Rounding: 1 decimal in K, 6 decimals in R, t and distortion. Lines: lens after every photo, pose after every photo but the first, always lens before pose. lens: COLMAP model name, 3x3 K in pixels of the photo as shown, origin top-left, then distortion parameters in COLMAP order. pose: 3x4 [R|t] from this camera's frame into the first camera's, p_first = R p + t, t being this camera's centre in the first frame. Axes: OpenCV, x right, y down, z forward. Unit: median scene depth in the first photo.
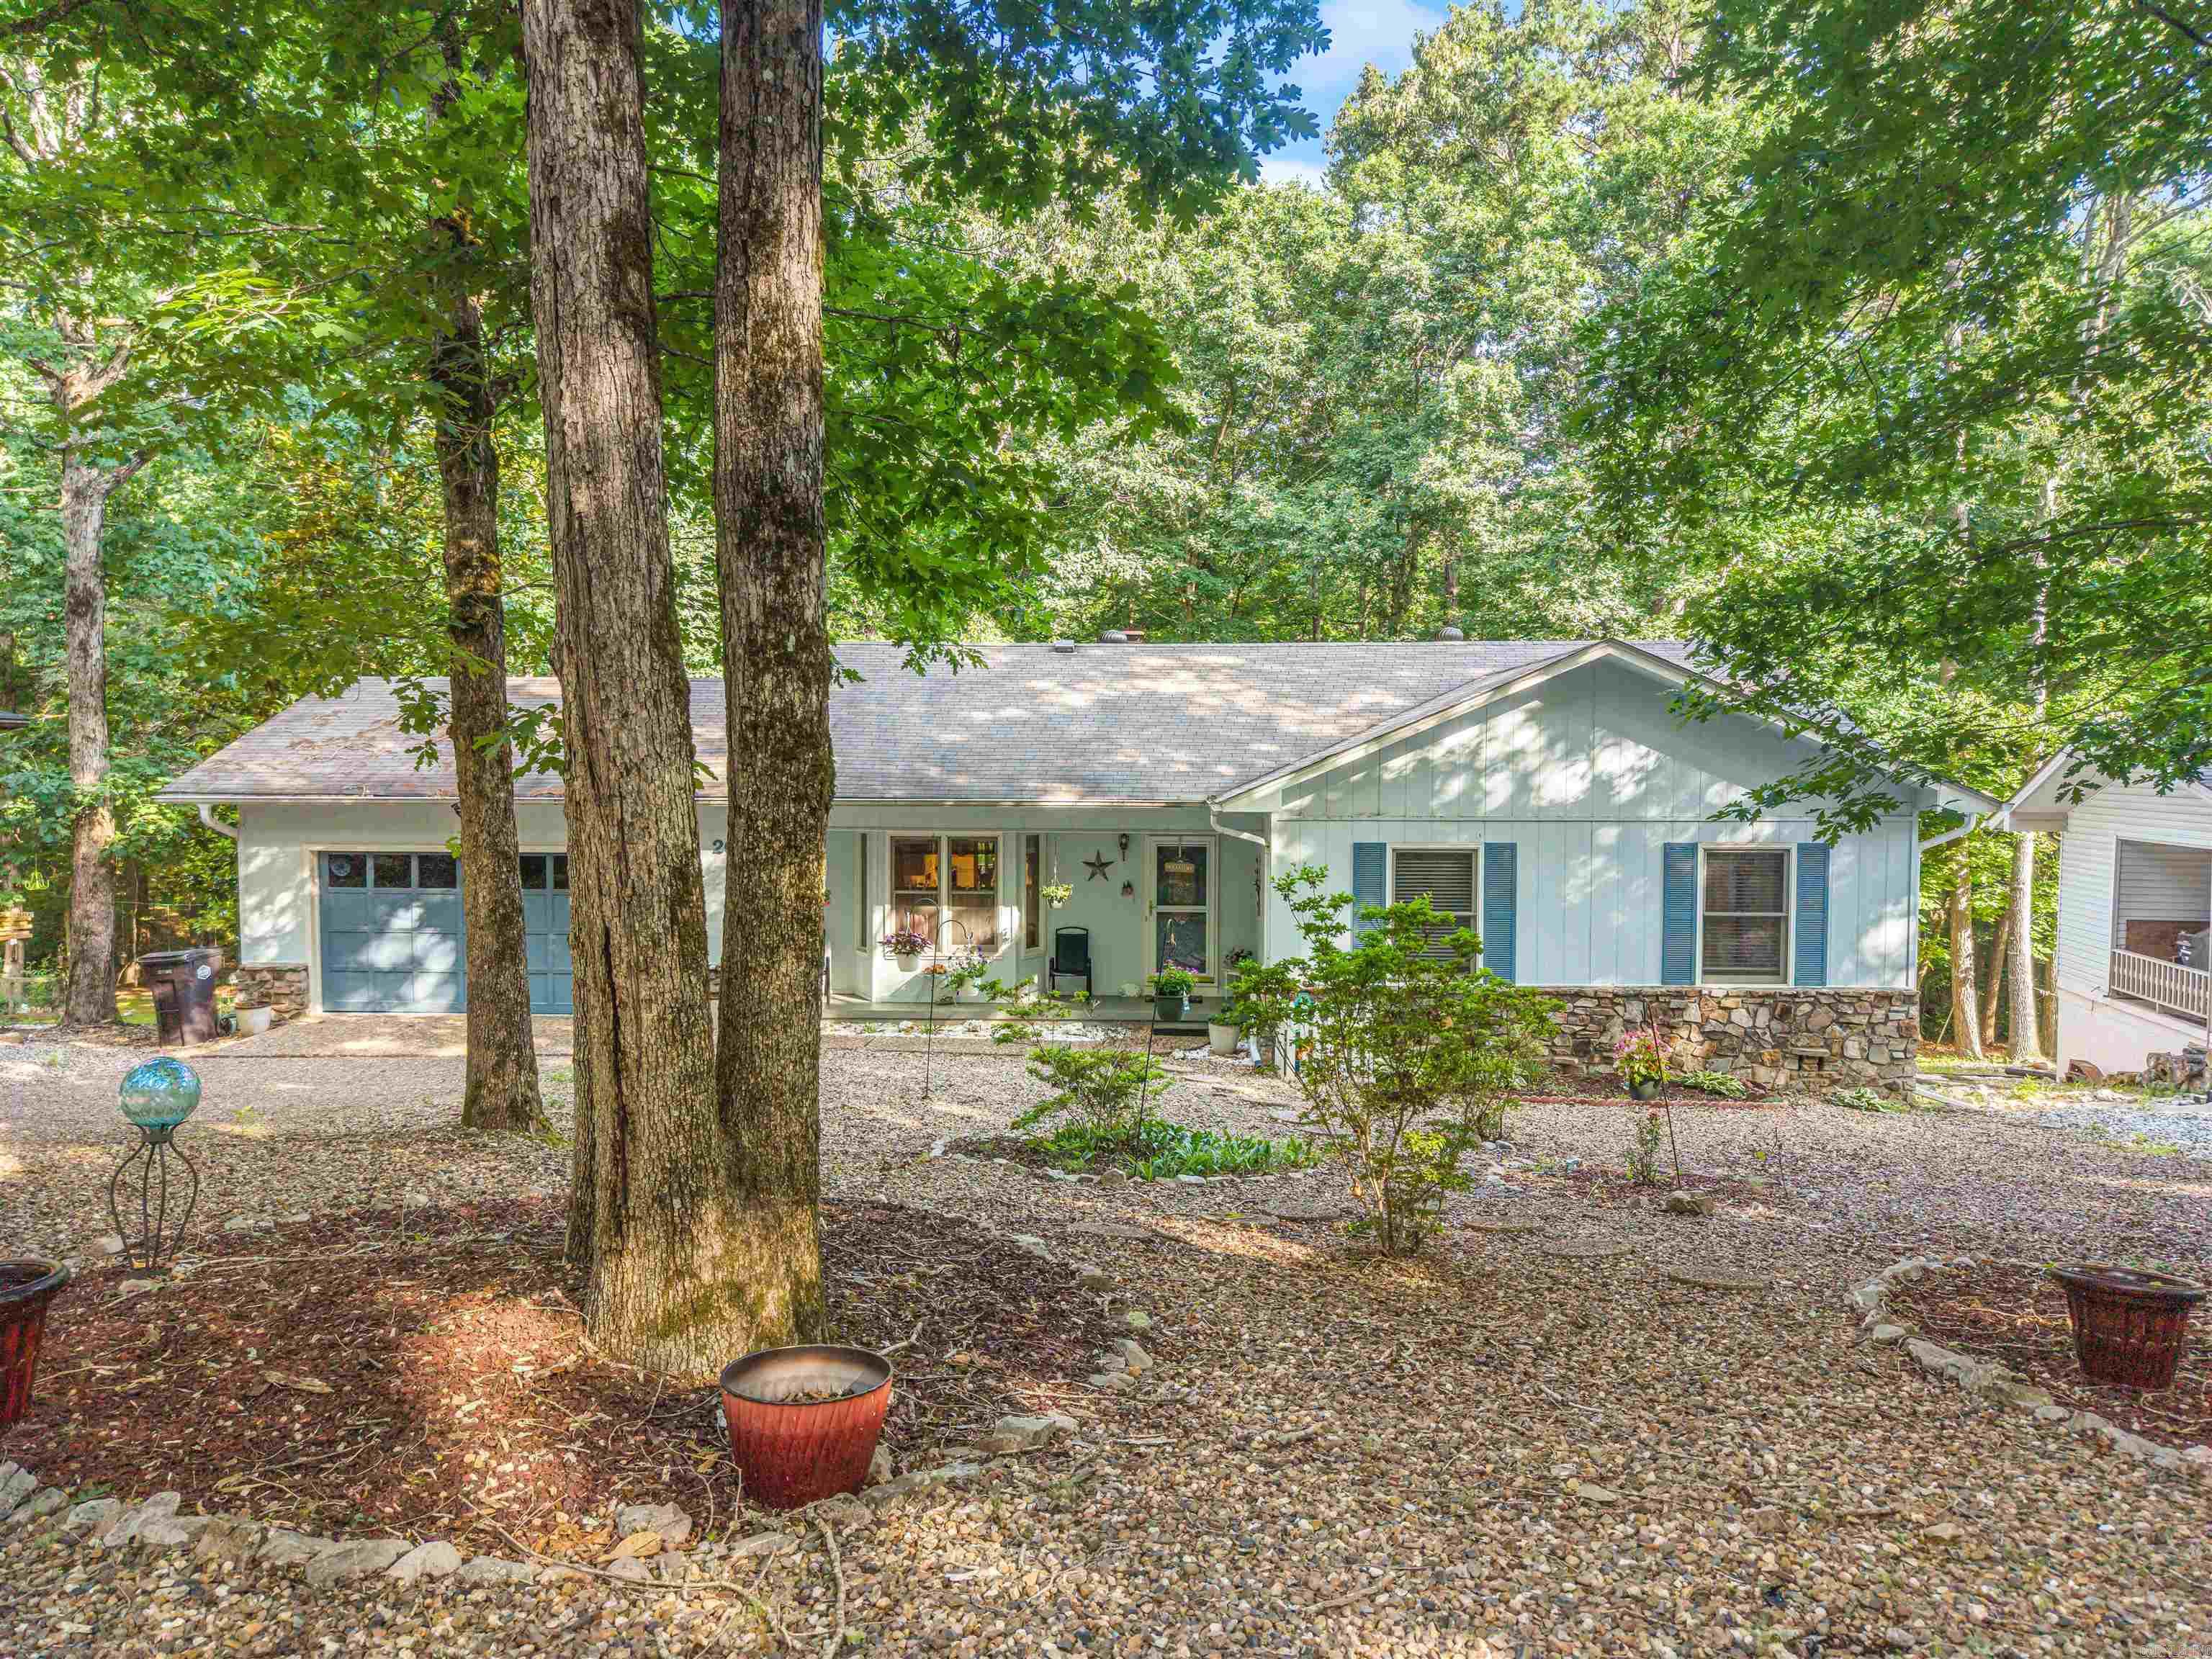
lens RADIAL K [[1490.4, 0, 1100.1], [0, 1490.4, 823.8], [0, 0, 1]] dist [0.024026, -0.027596]
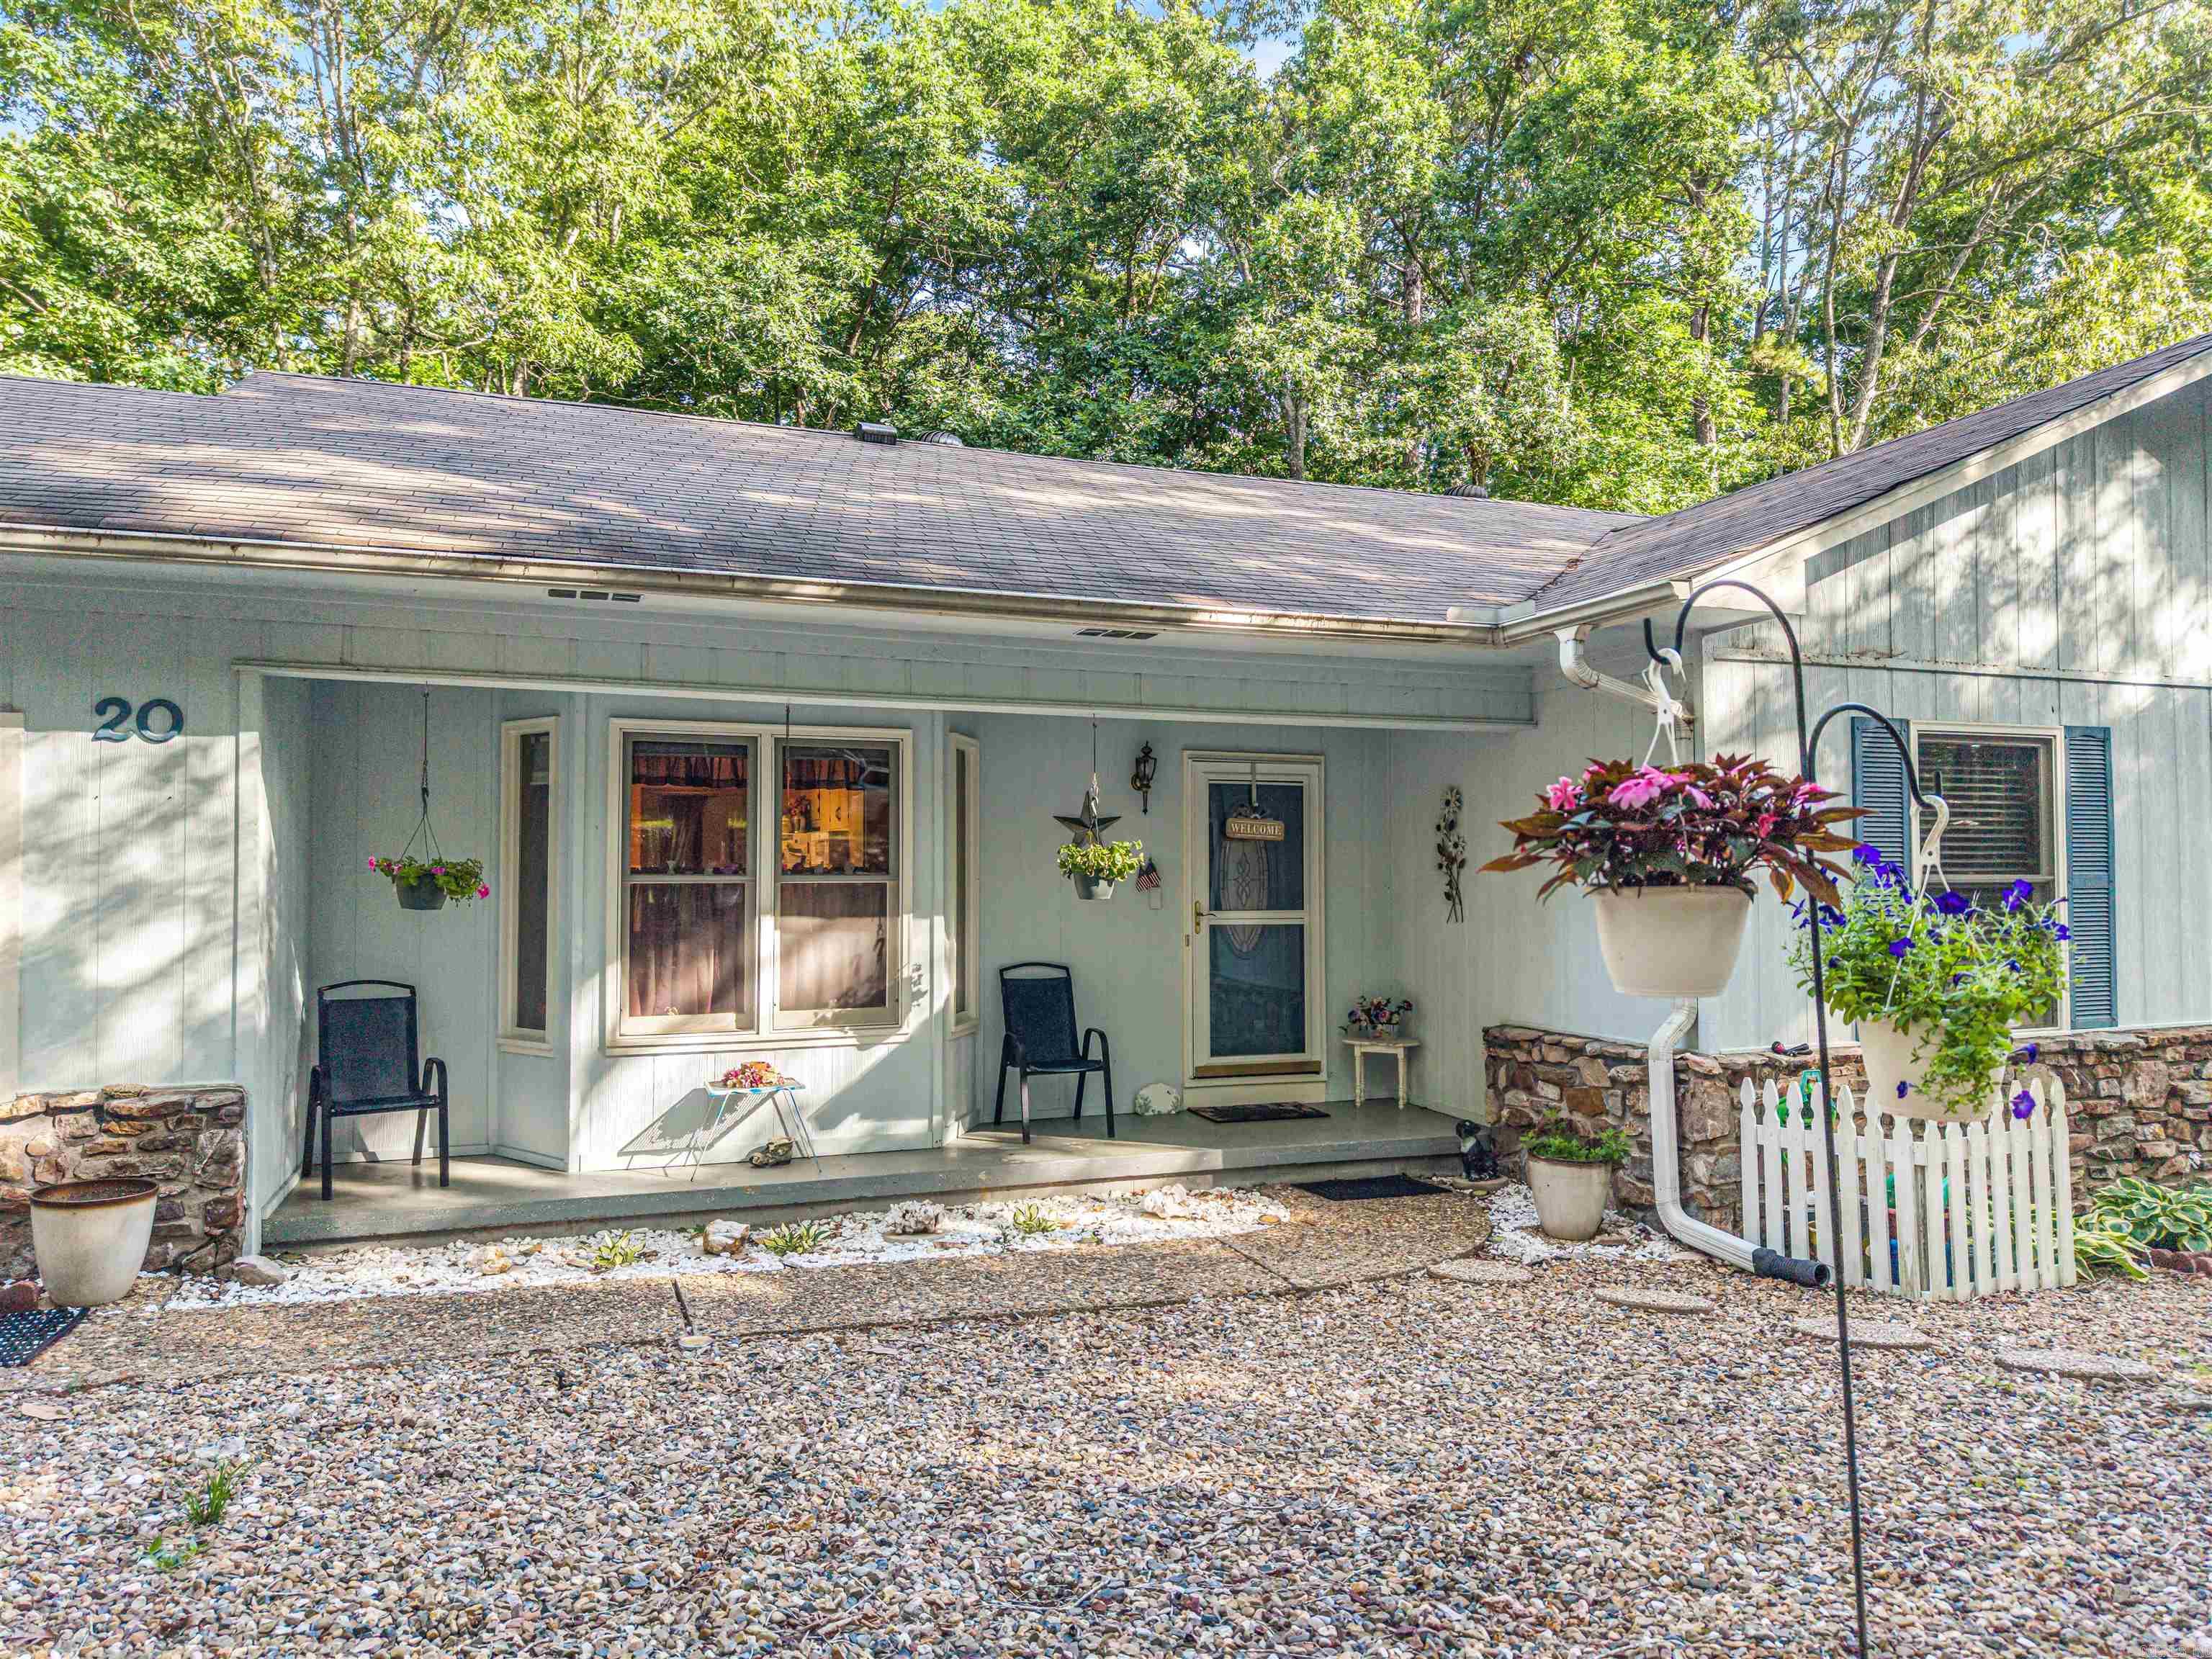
lens RADIAL K [[1490.4, 0, 1119.8], [0, 1490.4, 828.5], [0, 0, 1]] dist [0.024026, -0.027596]
pose [[0.918615, 0.008571, 0.395062, -0.202551], [0.019771, 0.997516, -0.067615, 0.070732], [-0.394660, 0.069923, 0.916163, 0.686964]]
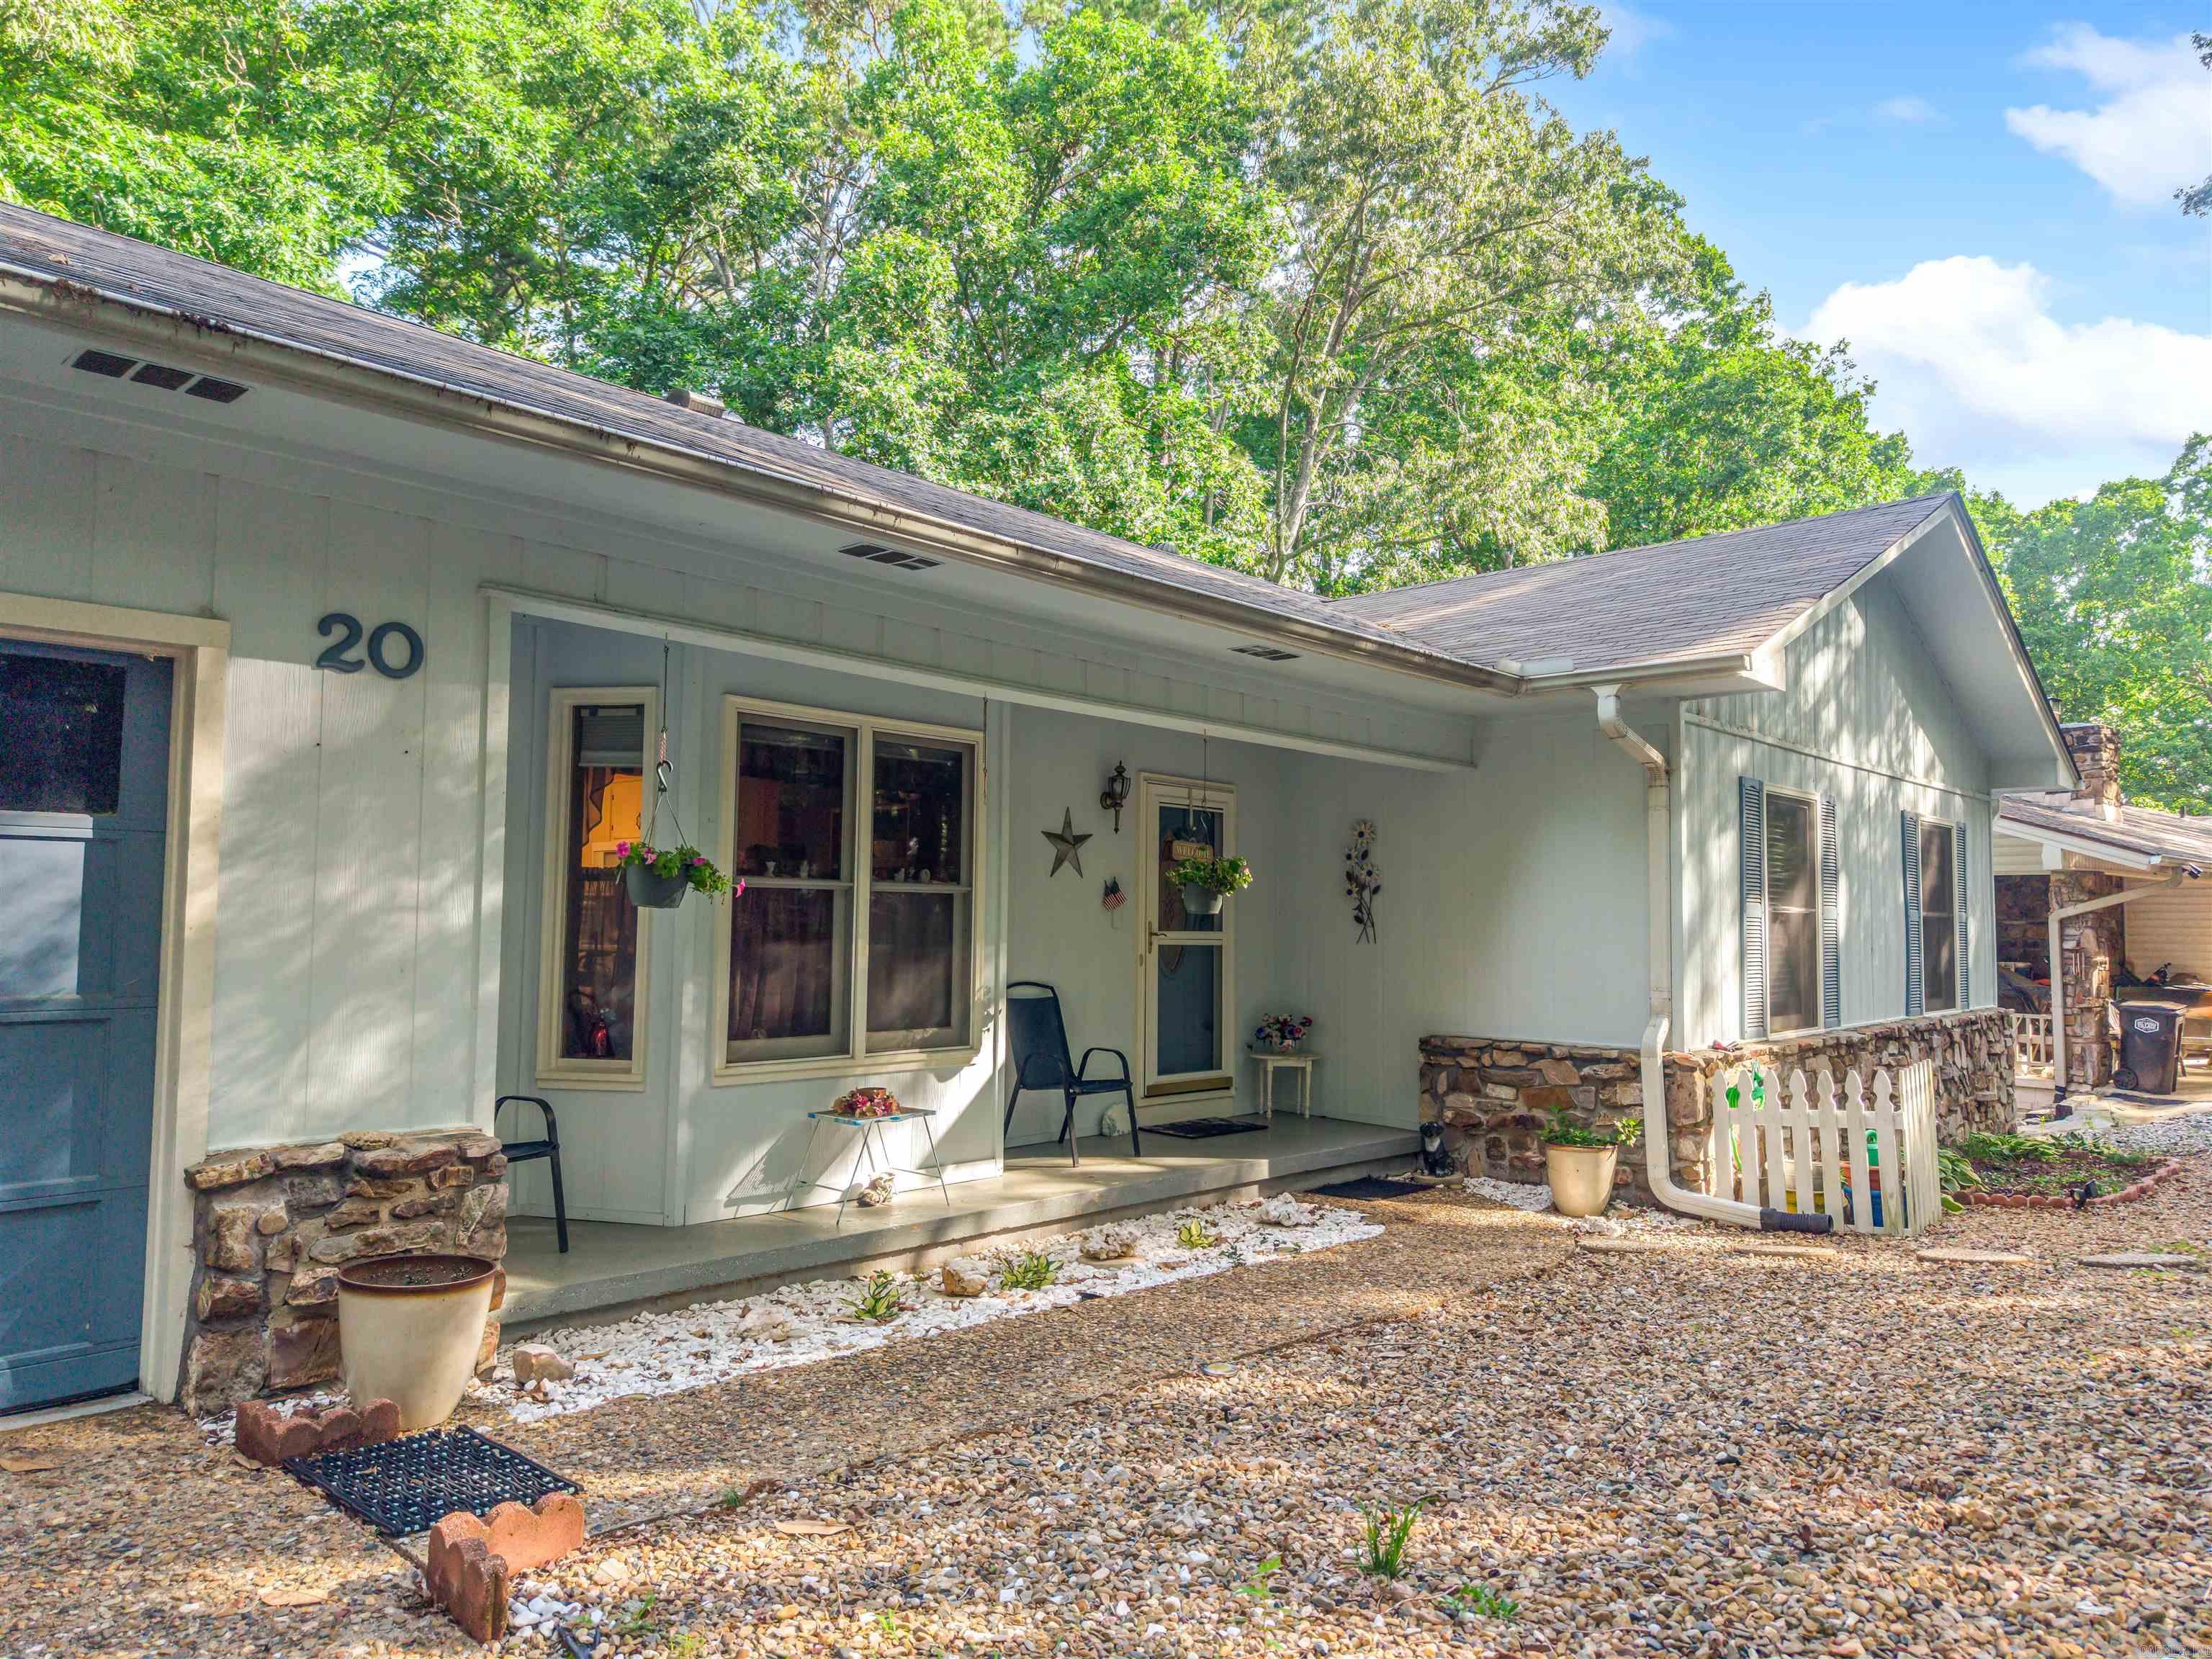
lens RADIAL K [[1490.4, 0, 1109.7], [0, 1490.4, 834.7], [0, 0, 1]] dist [0.024026, -0.027596]
pose [[0.642197, 0.052053, 0.764771, -0.395024], [0.017339, 0.996450, -0.082382, 0.074307], [-0.766344, 0.066165, 0.639014, 0.833290]]
